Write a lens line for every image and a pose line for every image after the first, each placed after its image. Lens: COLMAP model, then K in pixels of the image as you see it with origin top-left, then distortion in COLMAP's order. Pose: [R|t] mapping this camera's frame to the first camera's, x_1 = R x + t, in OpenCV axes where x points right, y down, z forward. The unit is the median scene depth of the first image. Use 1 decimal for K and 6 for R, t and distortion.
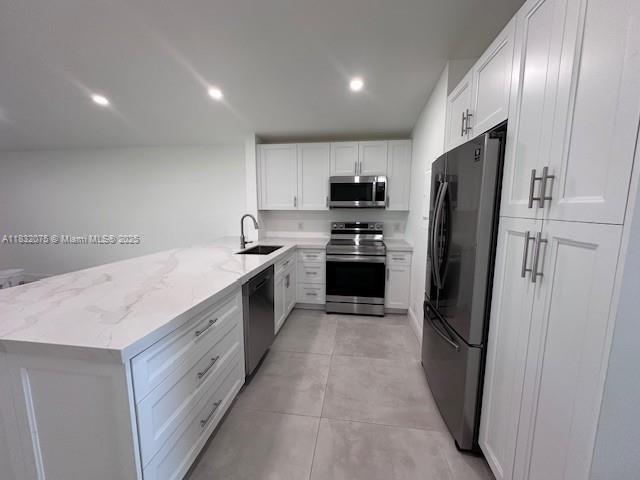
lens RADIAL K [[256.3, 0, 321.8], [0, 256.3, 240.9], [0, 0, 1]] dist [0.002589, -0.000203]
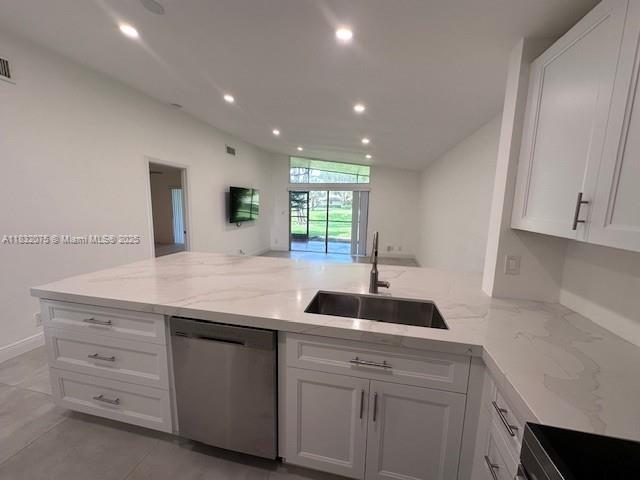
lens RADIAL K [[256.3, 0, 317.8], [0, 256.3, 241.3], [0, 0, 1]] dist [0.002589, -0.000203]
pose [[-0.077940, 0.145366, -0.986303, 0.205285], [-0.157950, 0.975017, 0.156184, -0.128073], [0.984366, 0.167960, -0.053032, 0.791085]]
